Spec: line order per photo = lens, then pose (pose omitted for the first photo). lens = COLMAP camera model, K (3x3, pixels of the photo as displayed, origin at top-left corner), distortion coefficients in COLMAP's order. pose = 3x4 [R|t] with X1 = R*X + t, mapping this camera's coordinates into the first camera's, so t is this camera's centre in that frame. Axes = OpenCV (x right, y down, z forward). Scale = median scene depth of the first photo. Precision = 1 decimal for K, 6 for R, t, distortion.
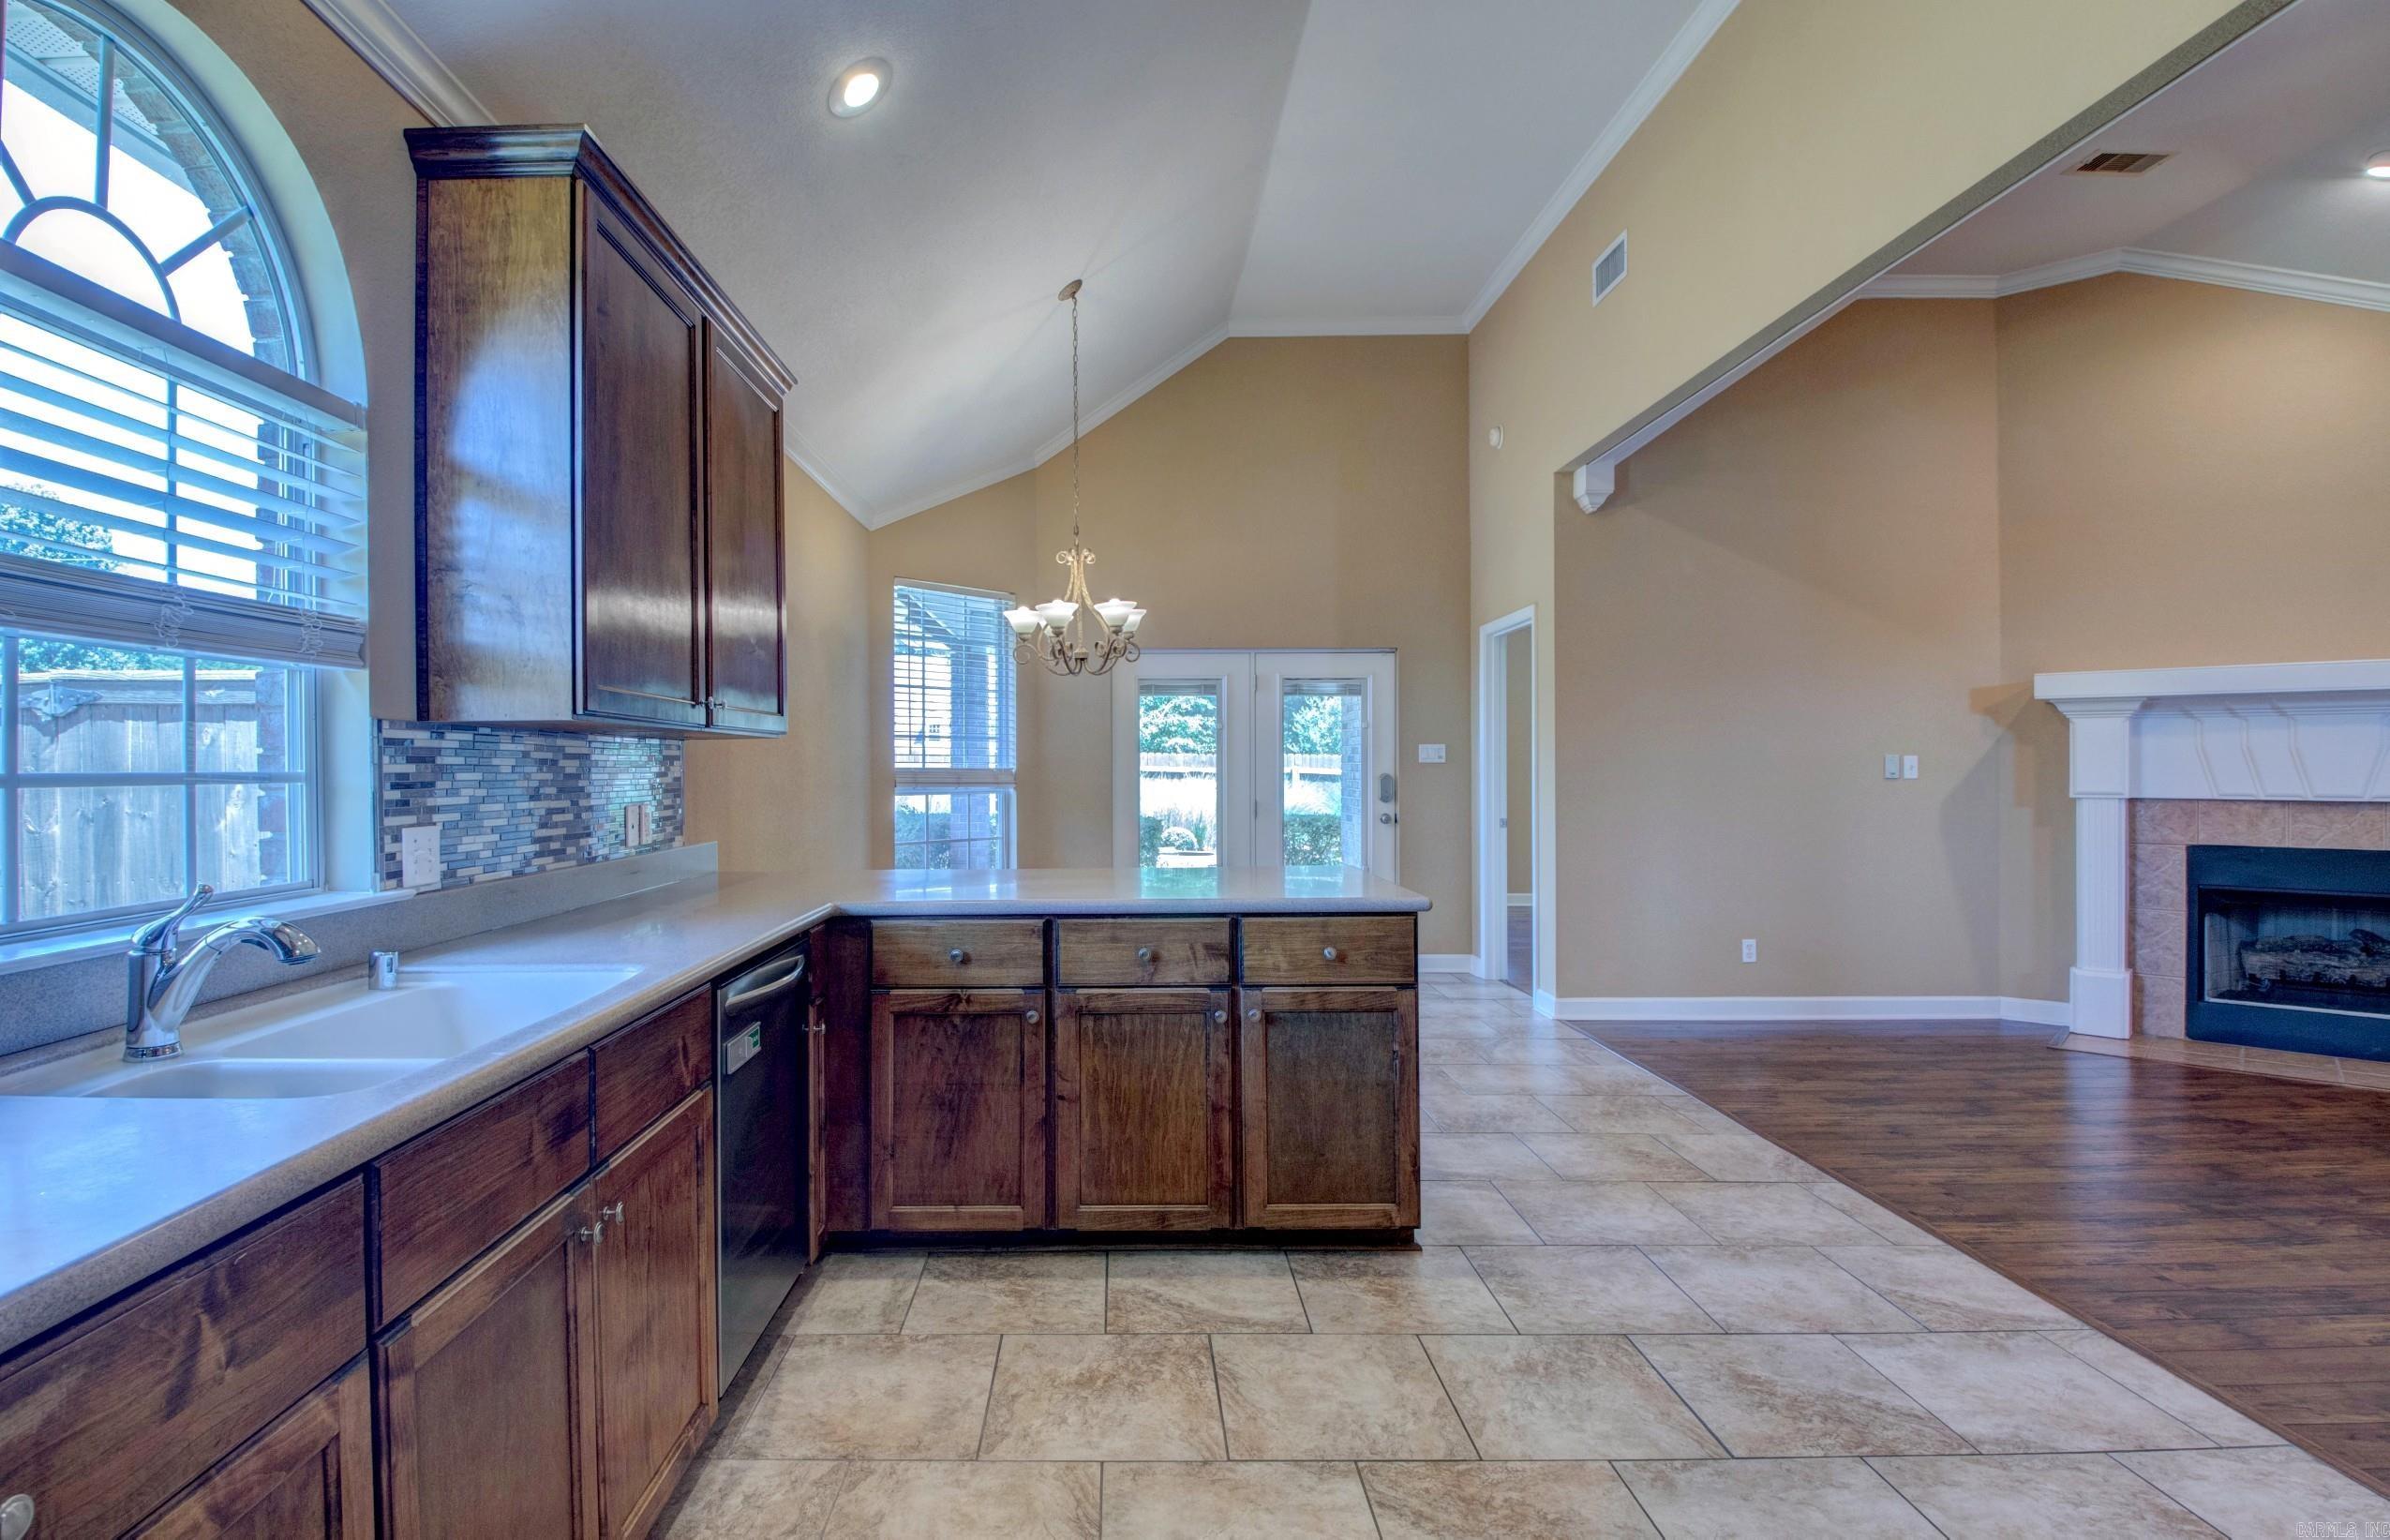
lens RADIAL K [[1239.0, 0, 1113.6], [0, 1239.0, 731.6], [0, 0, 1]] dist [-0.003947, 0.003406]
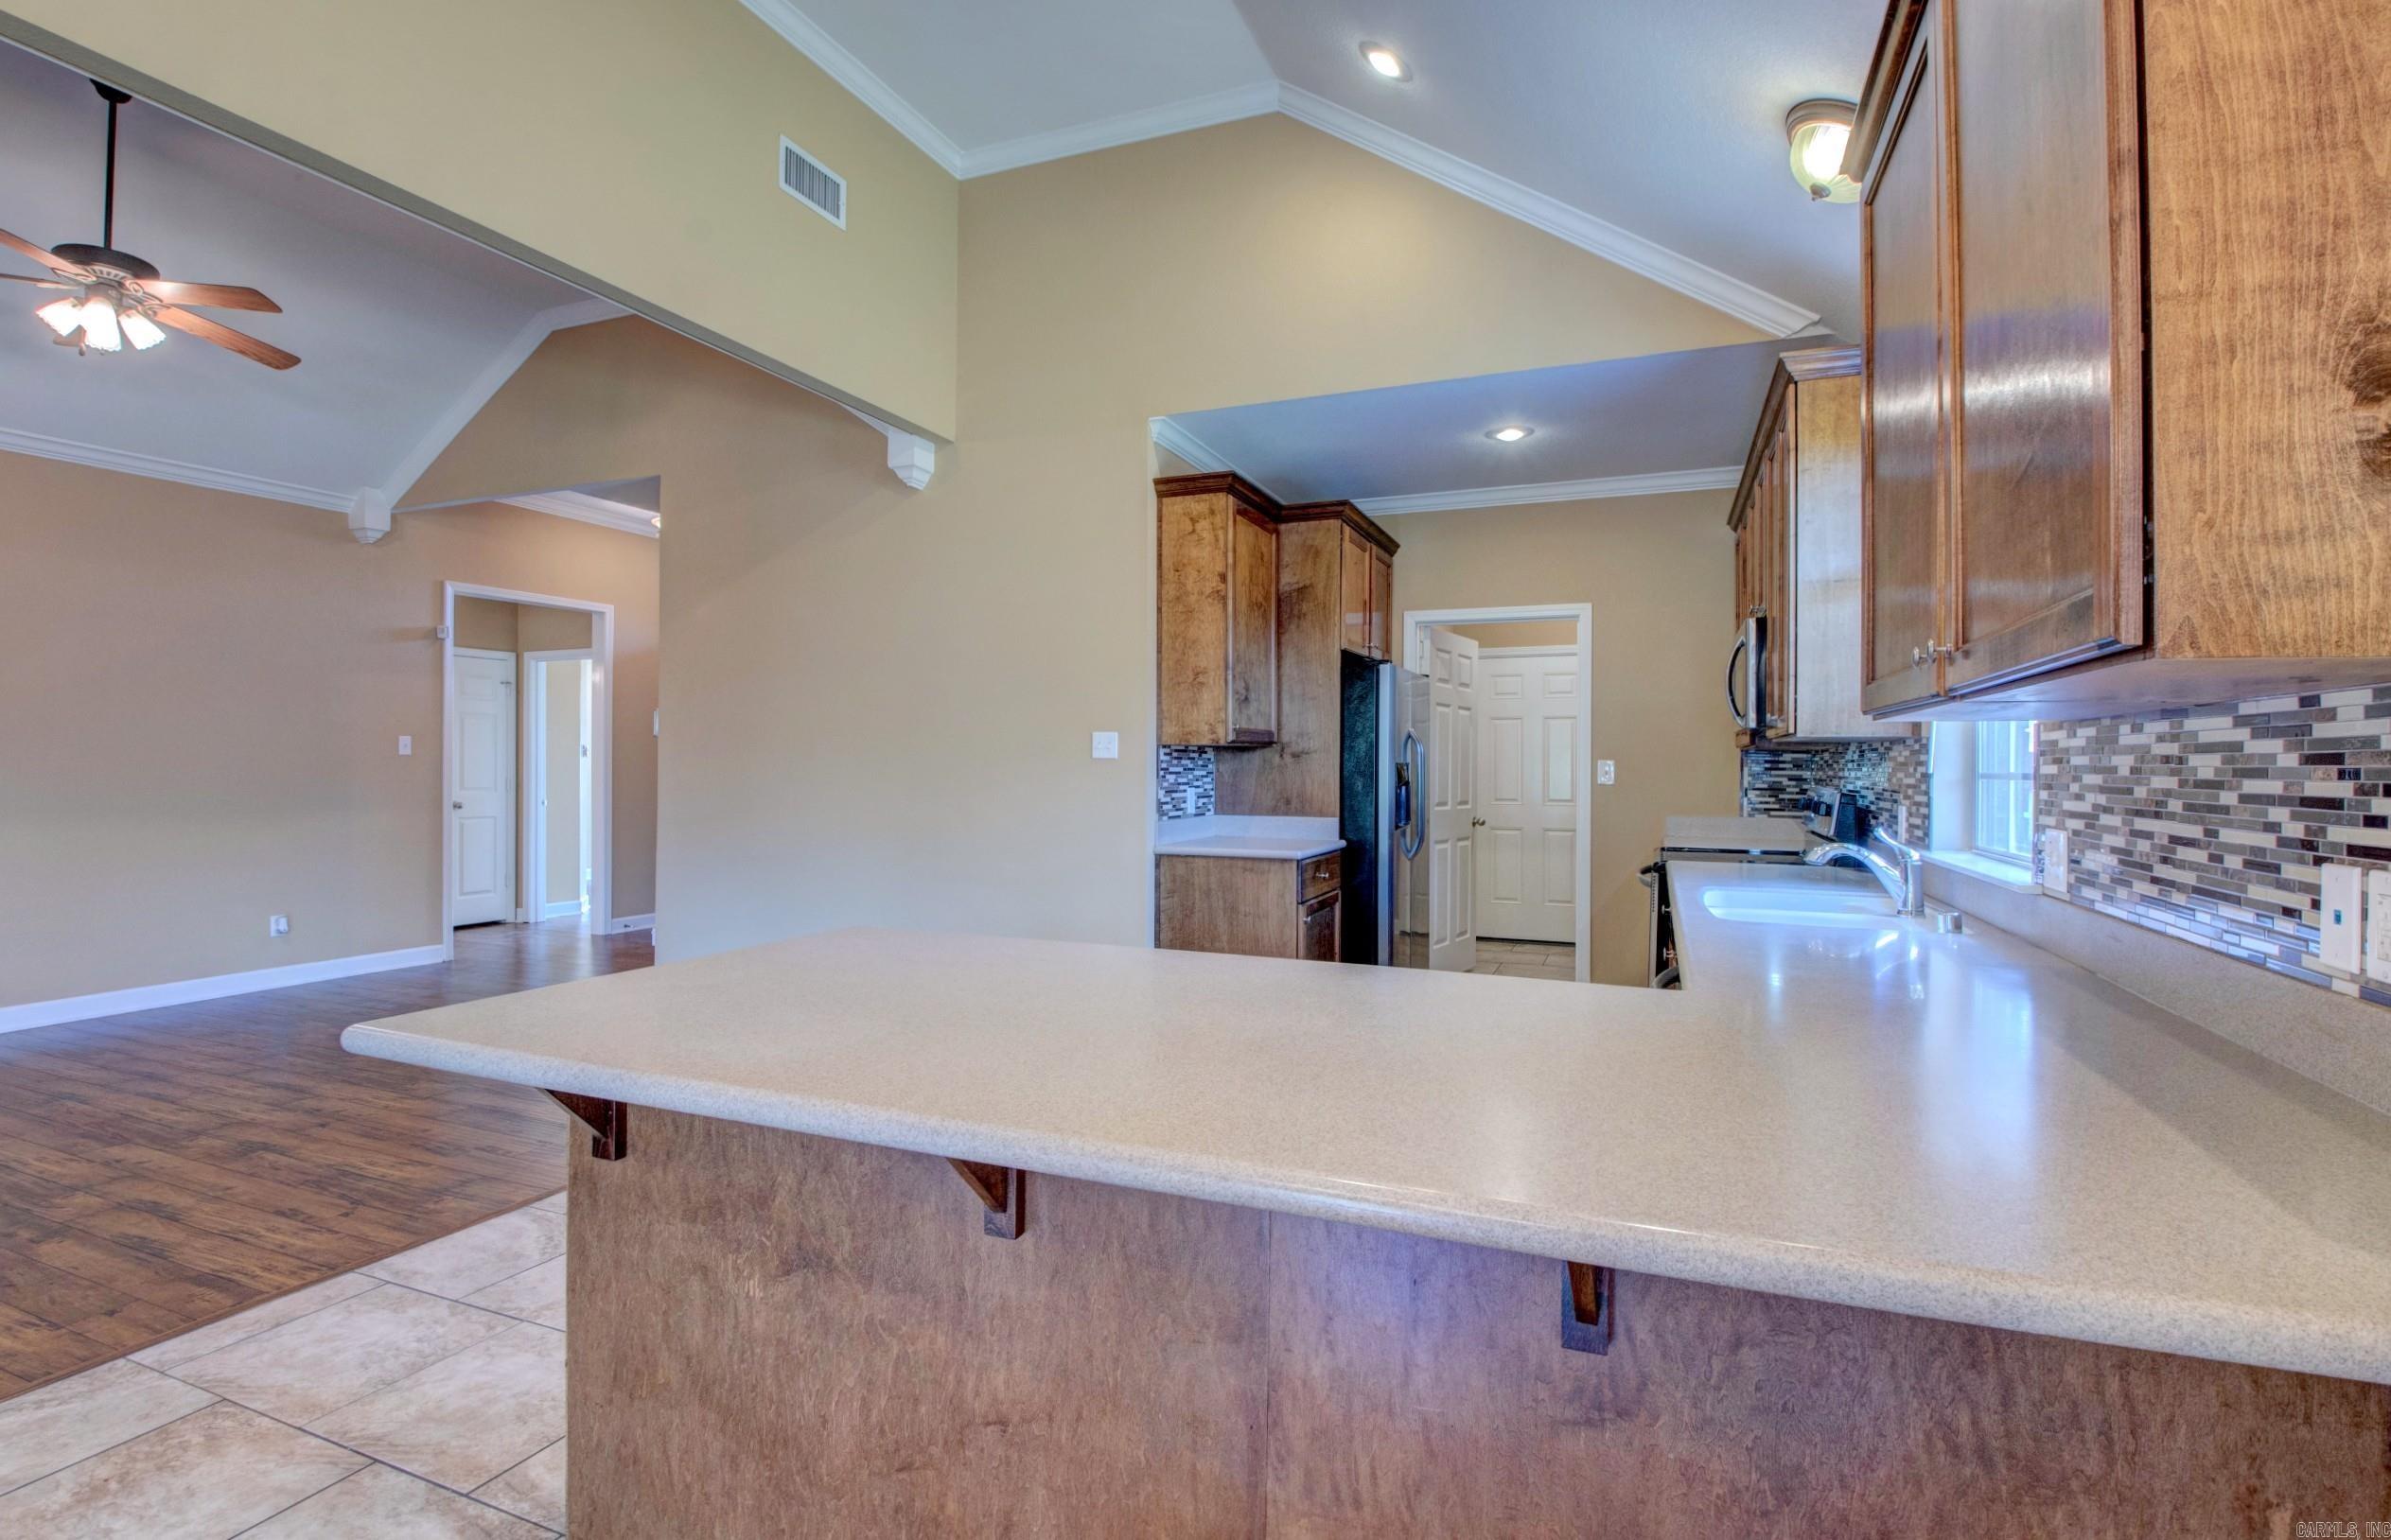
lens RADIAL K [[1111.3, 0, 1184.5], [0, 1111.3, 781.7], [0, 0, 1]] dist [0.002956, -0.016967]
pose [[-0.922942, -0.013926, 0.384688, -0.211729], [-0.018798, 0.999784, -0.008908, 0.046282], [-0.384481, -0.015453, -0.923004, 1.558986]]
